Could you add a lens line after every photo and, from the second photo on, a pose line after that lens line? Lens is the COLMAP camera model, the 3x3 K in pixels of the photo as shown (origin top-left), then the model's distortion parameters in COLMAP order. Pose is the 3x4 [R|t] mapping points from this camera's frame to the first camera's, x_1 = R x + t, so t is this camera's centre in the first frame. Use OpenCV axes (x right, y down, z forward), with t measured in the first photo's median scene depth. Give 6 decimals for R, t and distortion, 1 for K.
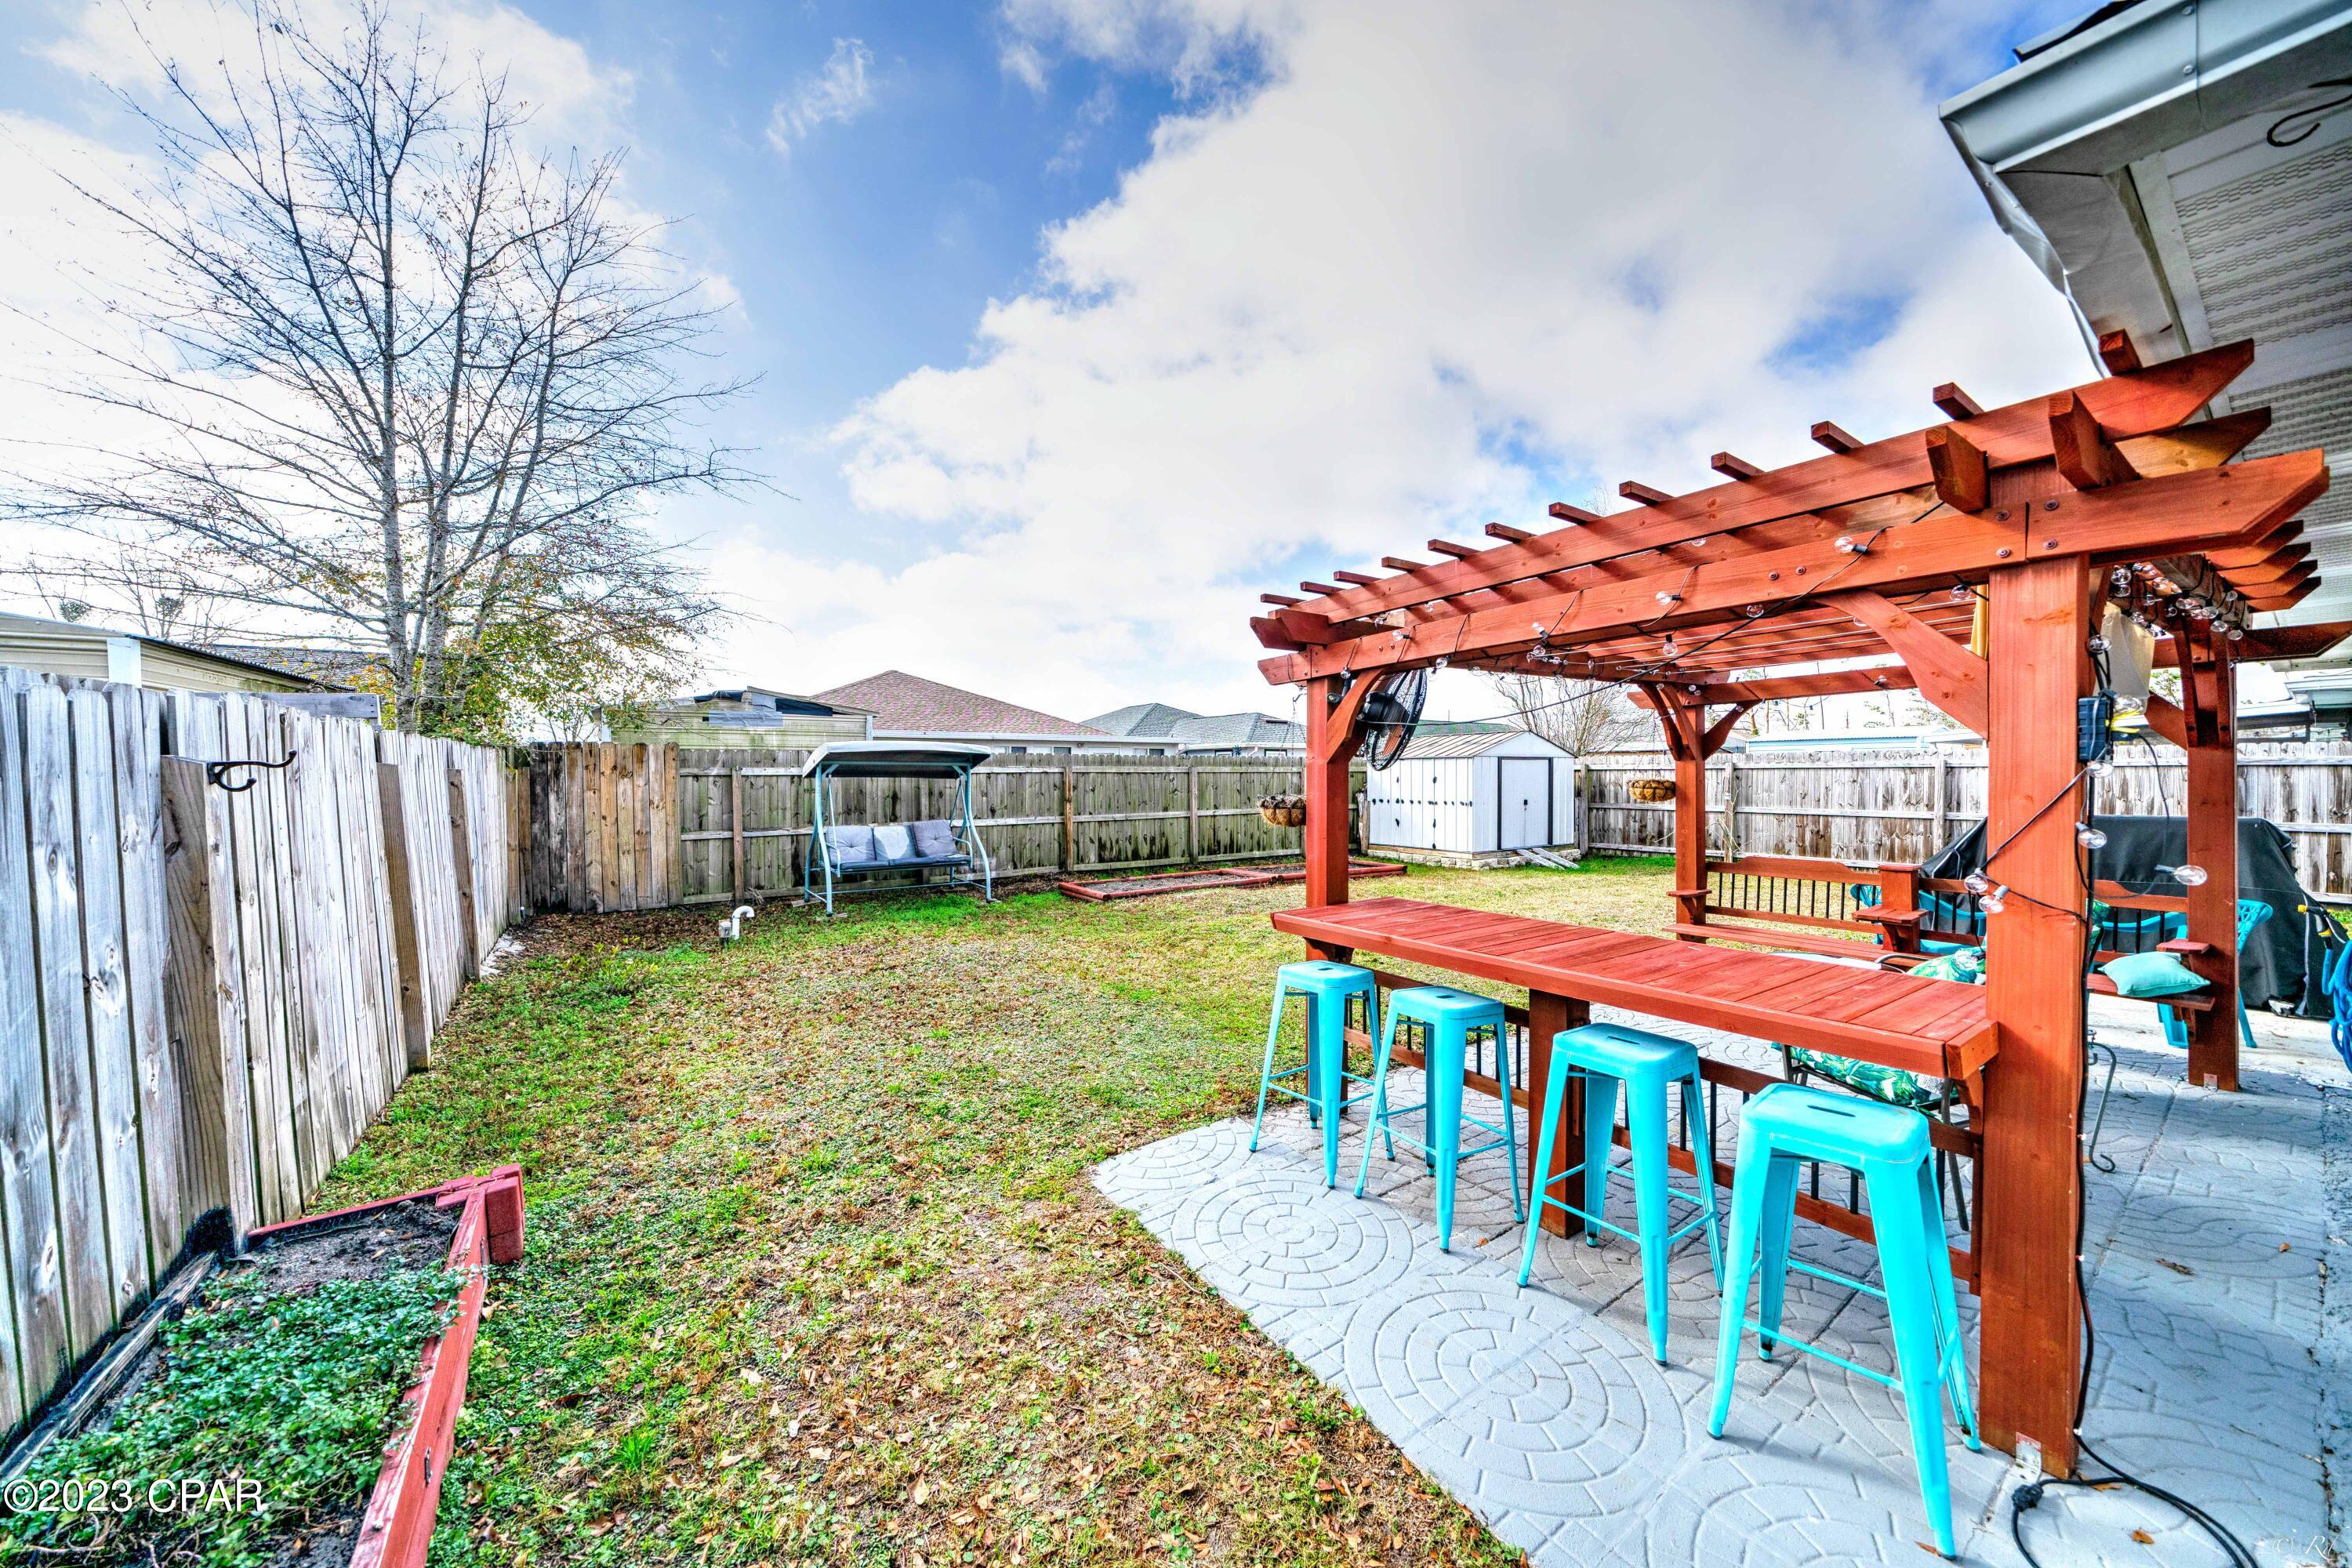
lens RADIAL K [[788.7, 0, 1180.5], [0, 788.7, 783.8], [0, 0, 1]] dist [-0.004438, -0.000155]
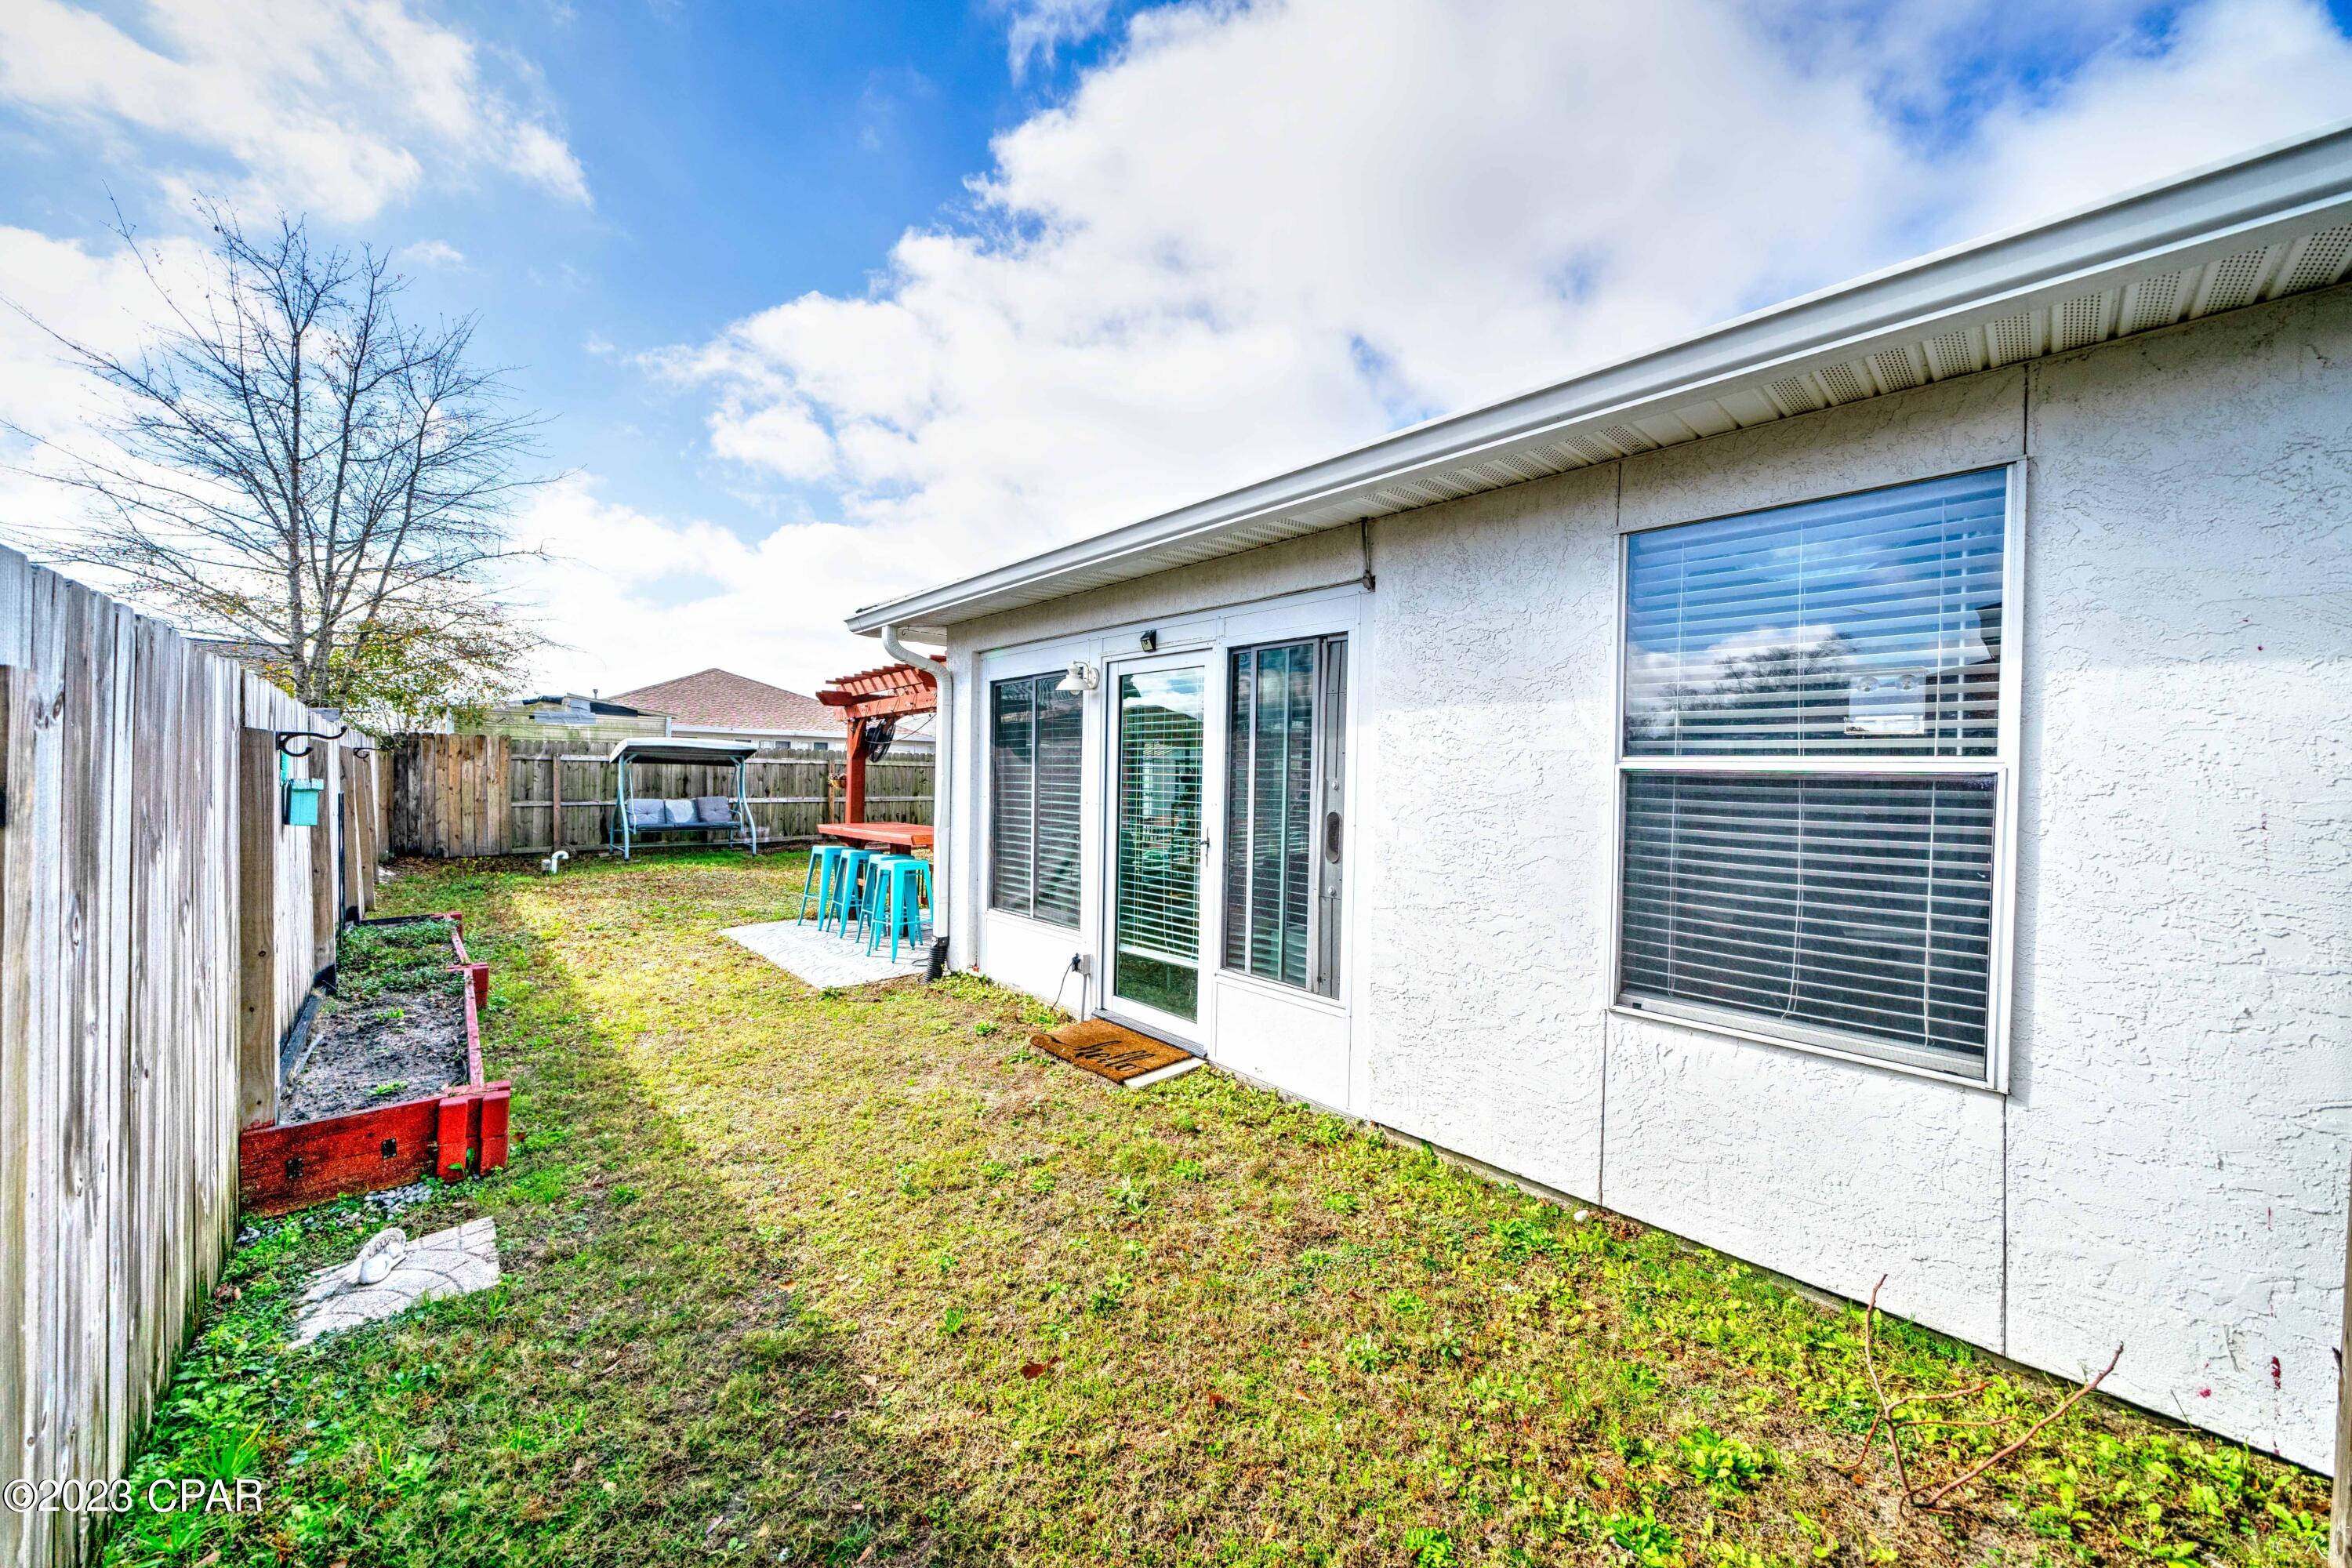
lens RADIAL K [[800.6, 0, 1173.7], [0, 800.6, 784.0], [0, 0, 1]] dist [-0.006662, -0.000167]
pose [[0.988880, 0.018977, 0.147497, 0.295988], [-0.018968, 0.999819, -0.001464, 0.012453], [-0.147498, -0.001350, 0.989061, -0.533833]]
